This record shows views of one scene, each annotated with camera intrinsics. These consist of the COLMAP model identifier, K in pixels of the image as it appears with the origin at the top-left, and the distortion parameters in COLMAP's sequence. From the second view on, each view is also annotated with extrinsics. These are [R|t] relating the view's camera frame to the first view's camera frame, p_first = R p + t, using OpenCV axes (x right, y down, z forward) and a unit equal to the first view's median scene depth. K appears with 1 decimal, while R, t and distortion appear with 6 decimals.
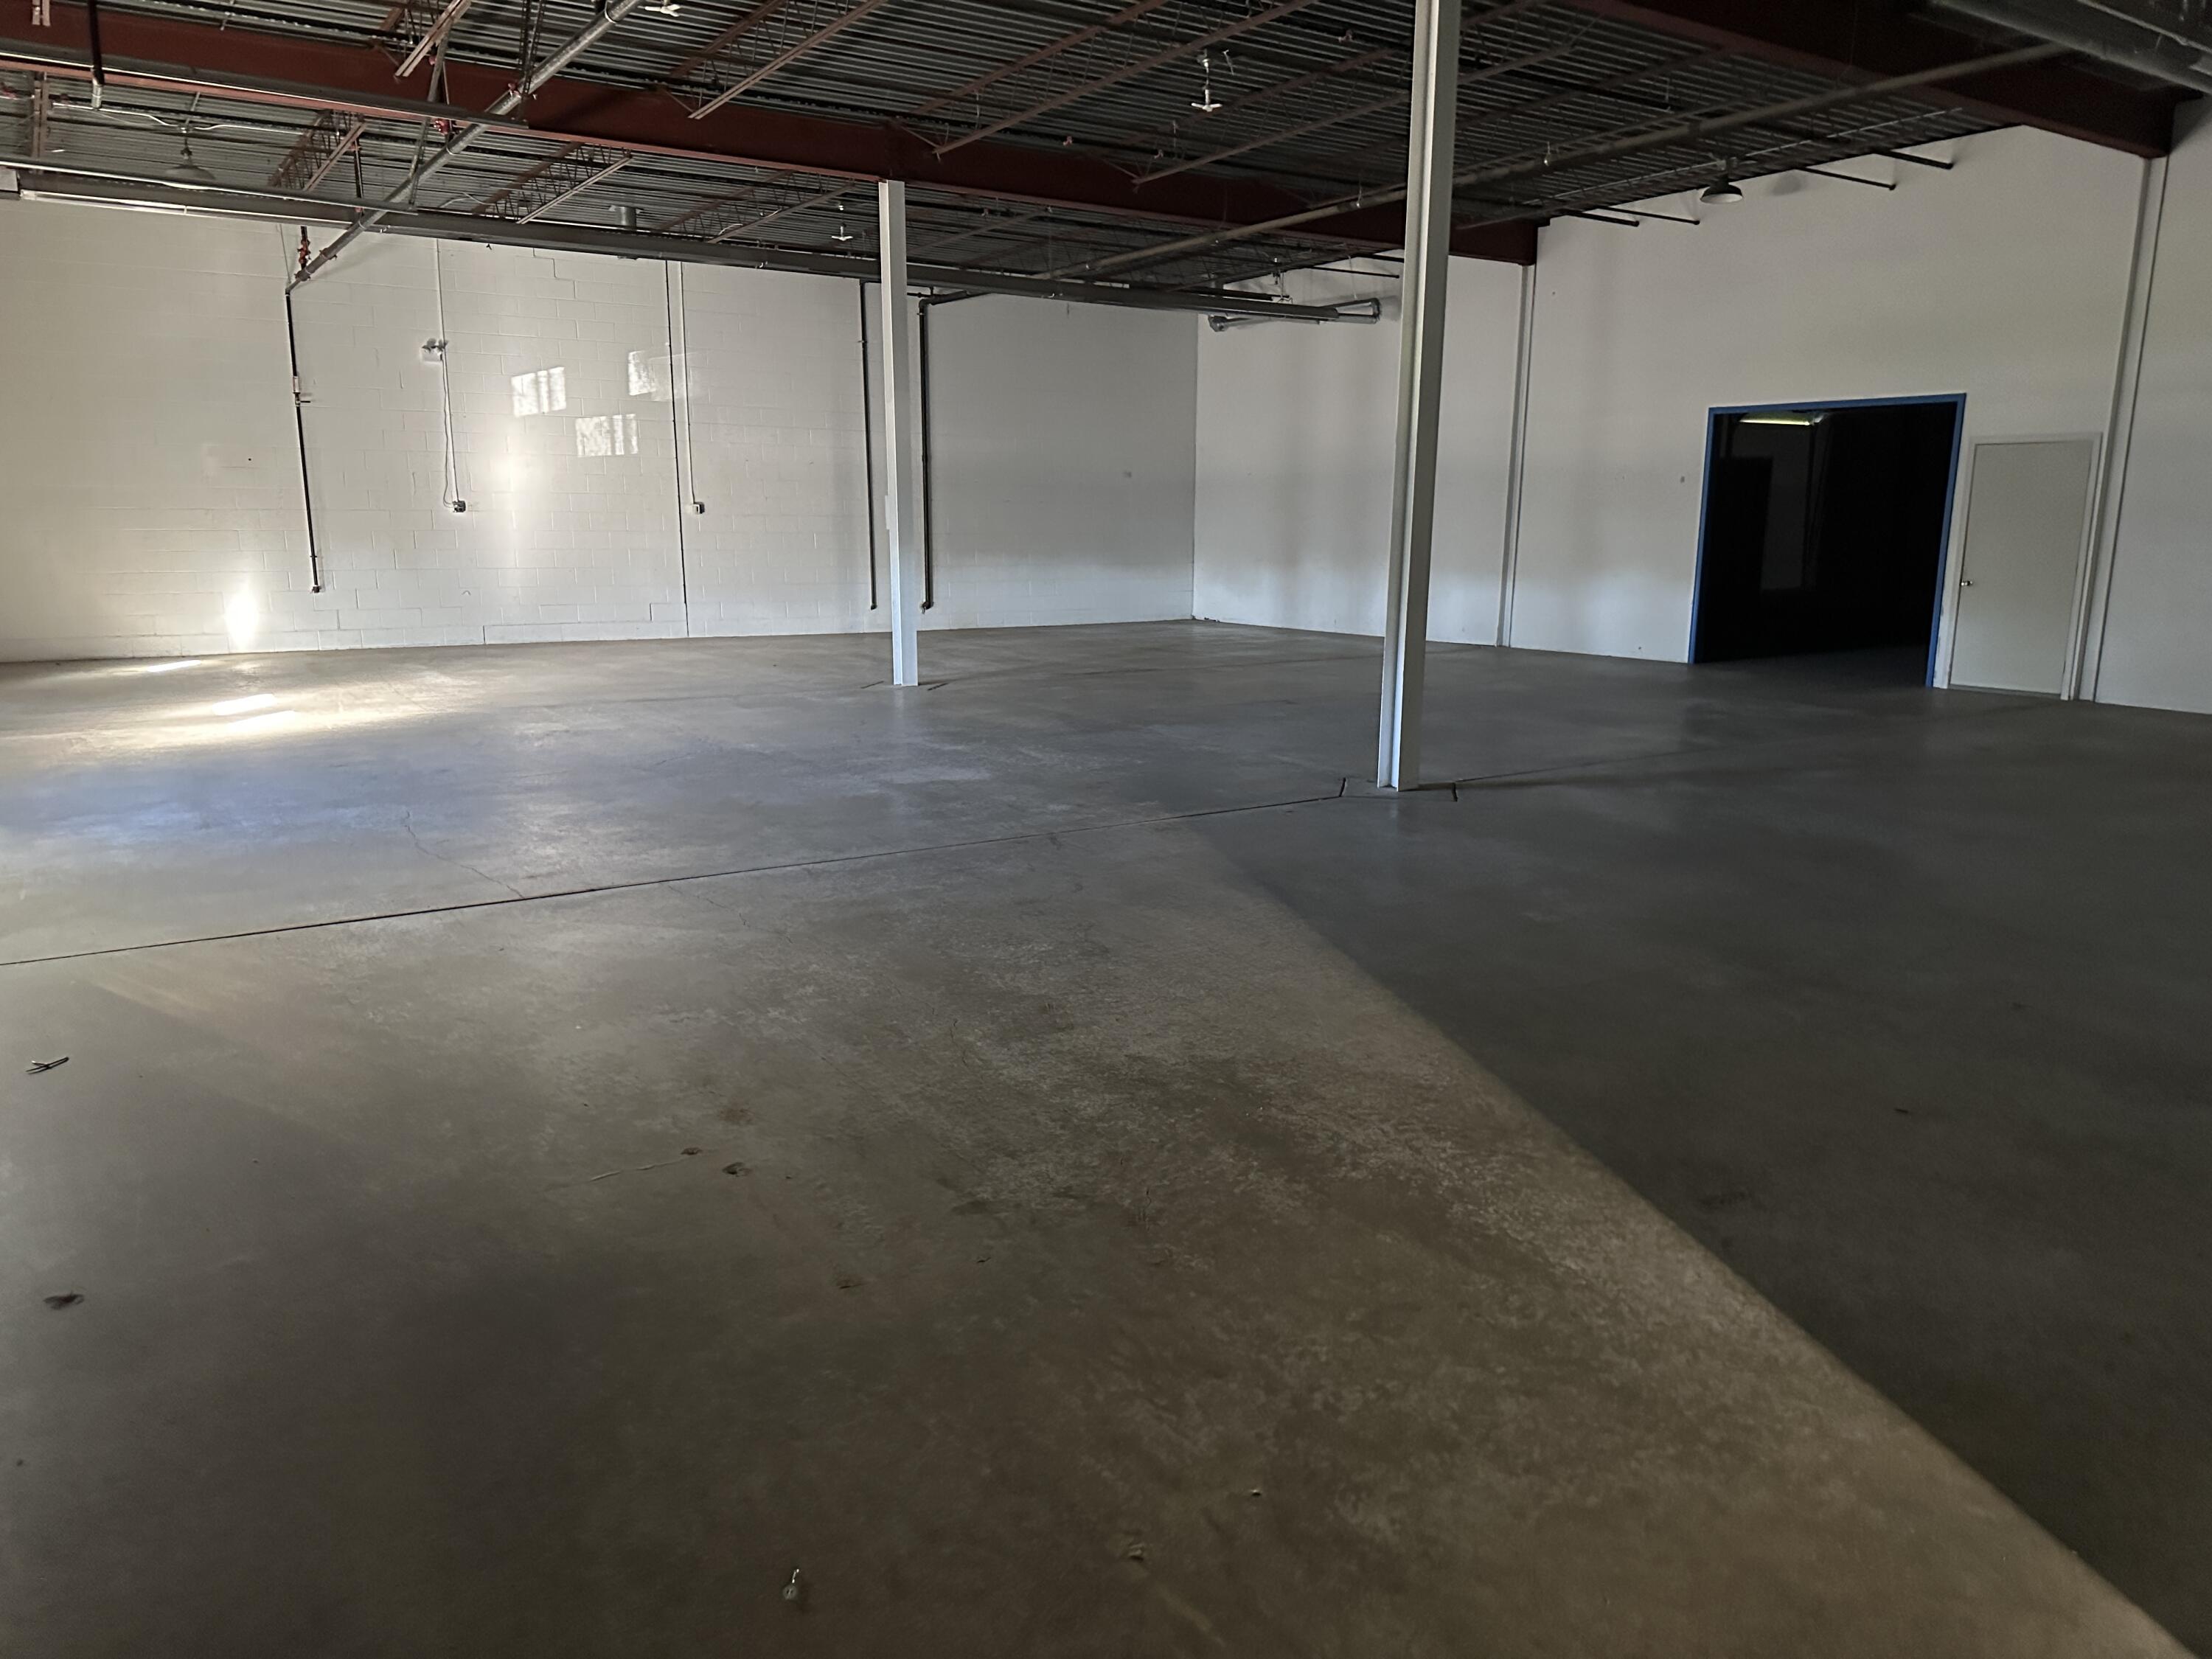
lens RADIAL K [[1552.3, 0, 1106.8], [0, 1552.3, 825.6], [0, 0, 1]] dist [0.065649, -0.007626]
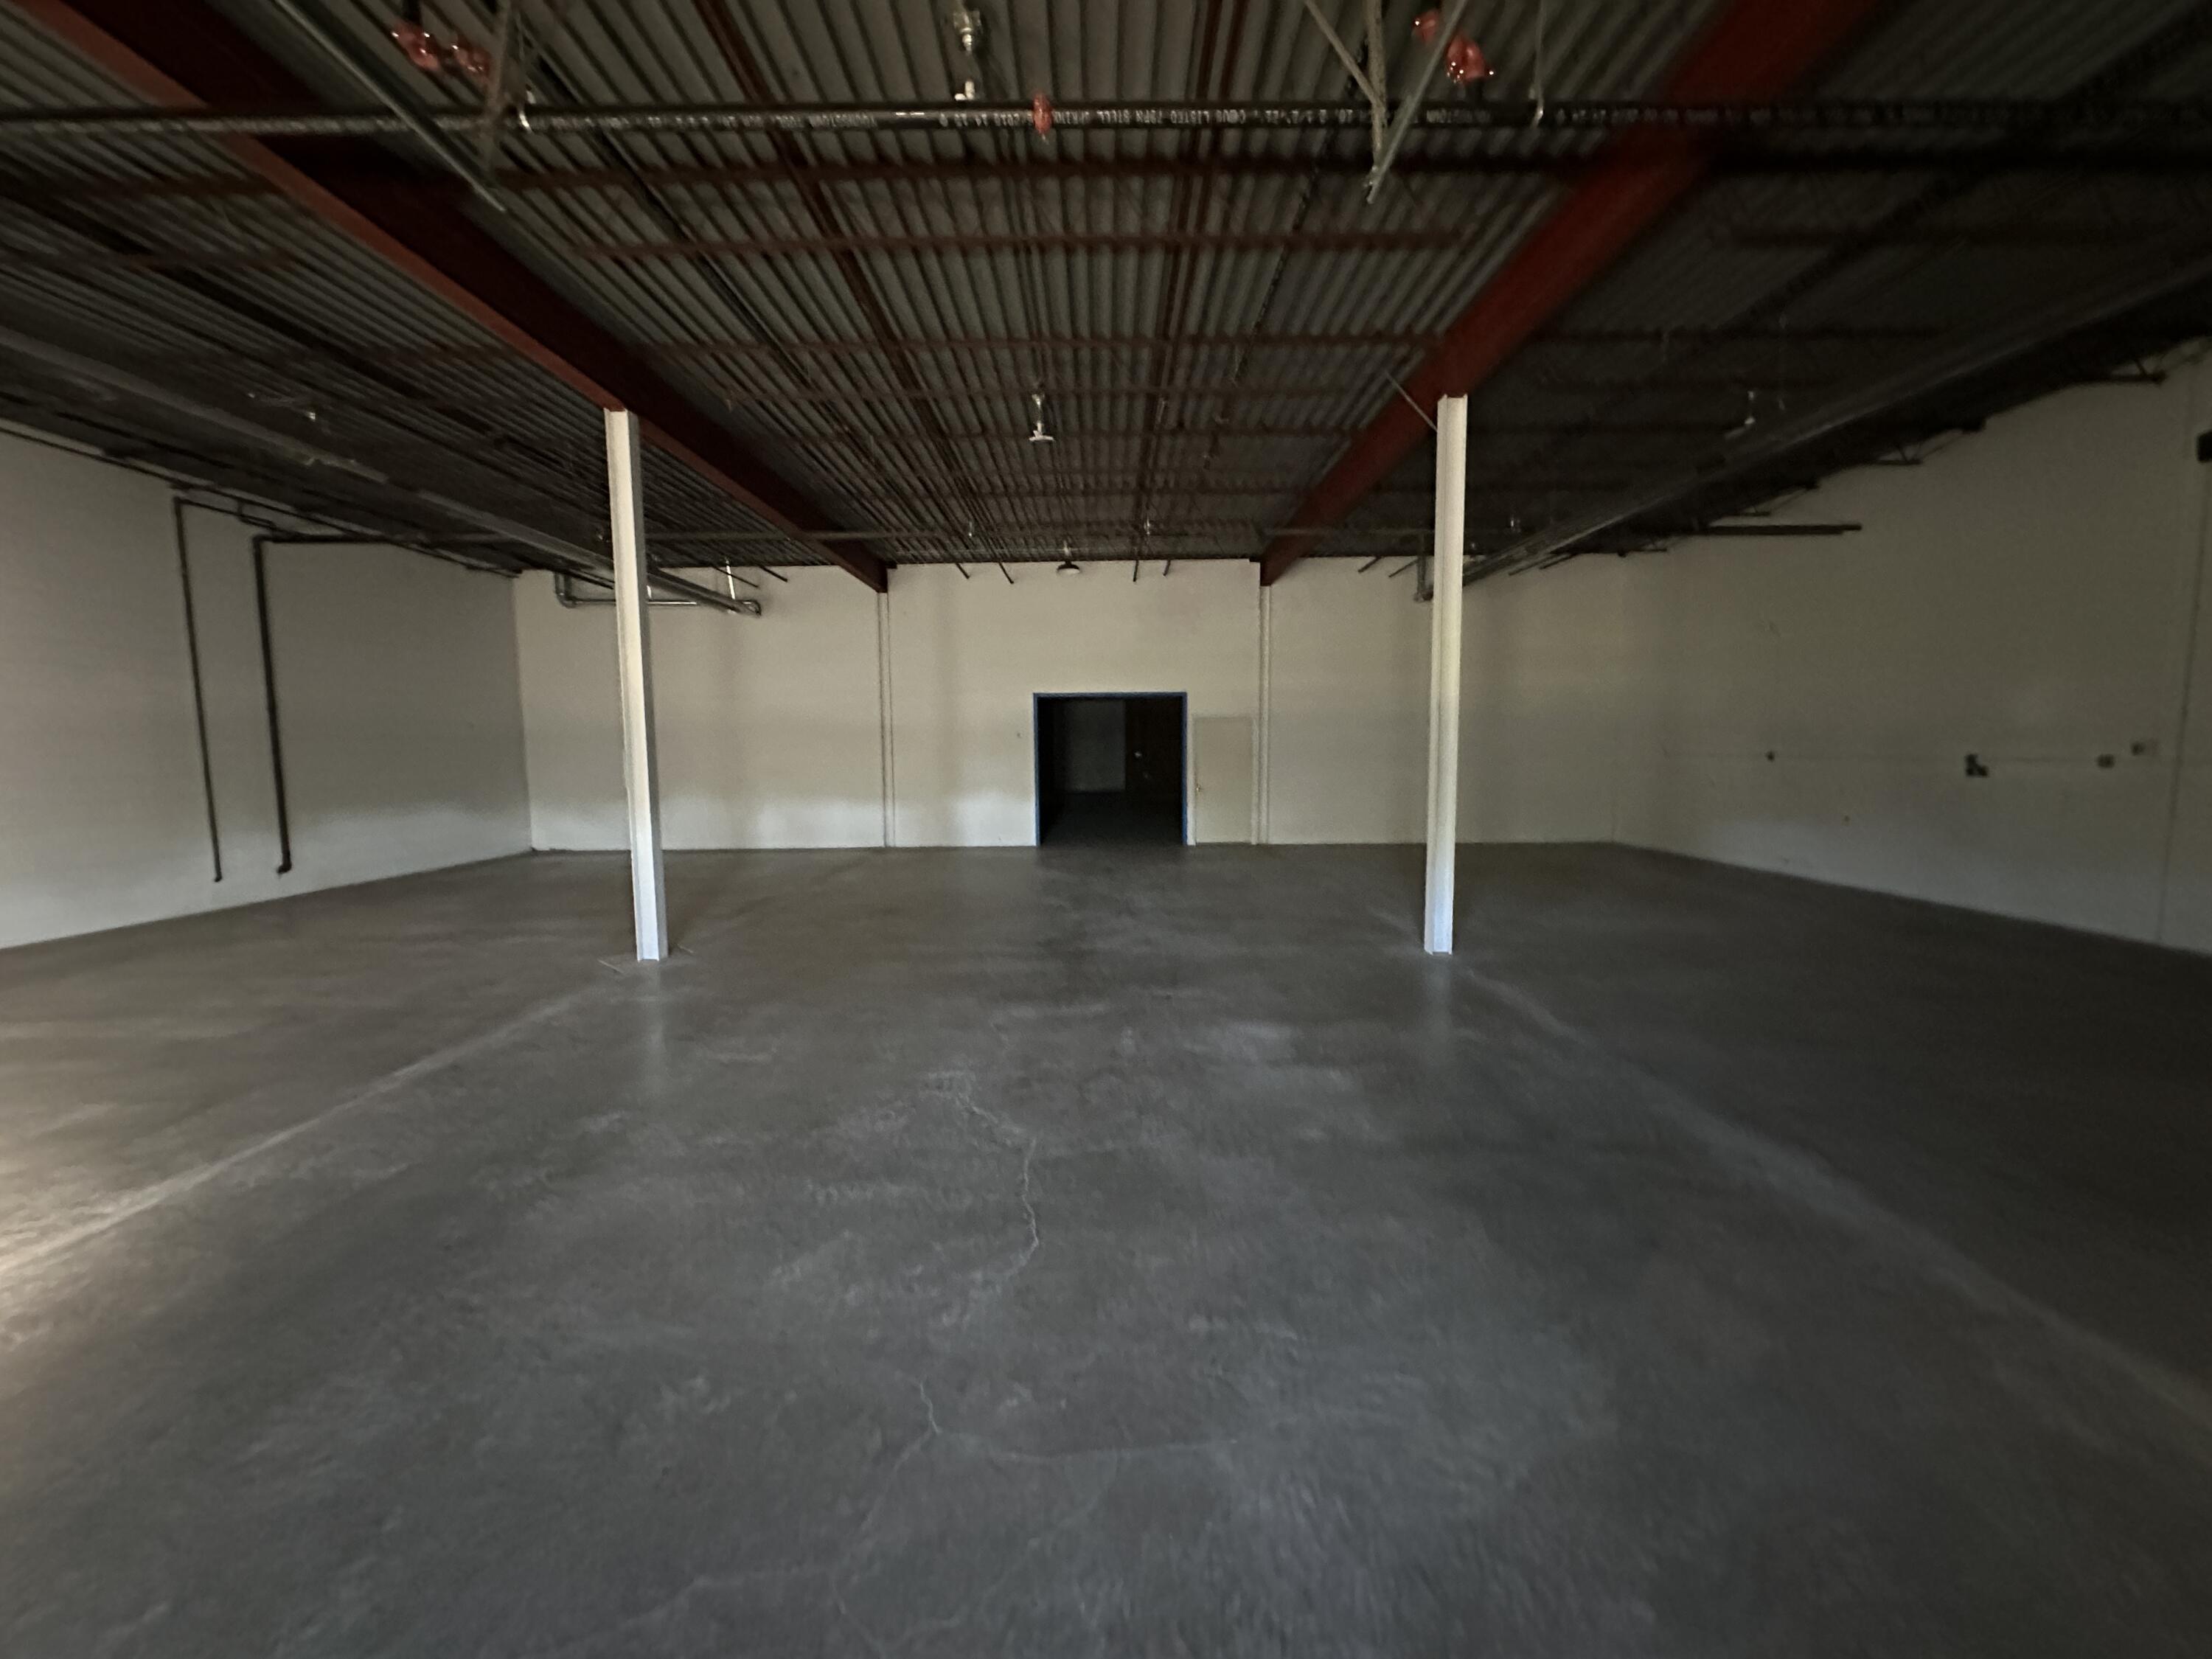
lens RADIAL K [[882.6, 0, 1101.2], [0, 882.6, 830.8], [0, 0, 1]] dist [-0.001972, -0.000105]
pose [[0.569990, -0.088901, 0.816828, -0.333806], [0.176666, 0.984138, -0.016168, -0.091986], [-0.802434, 0.153521, 0.576655, 0.420250]]
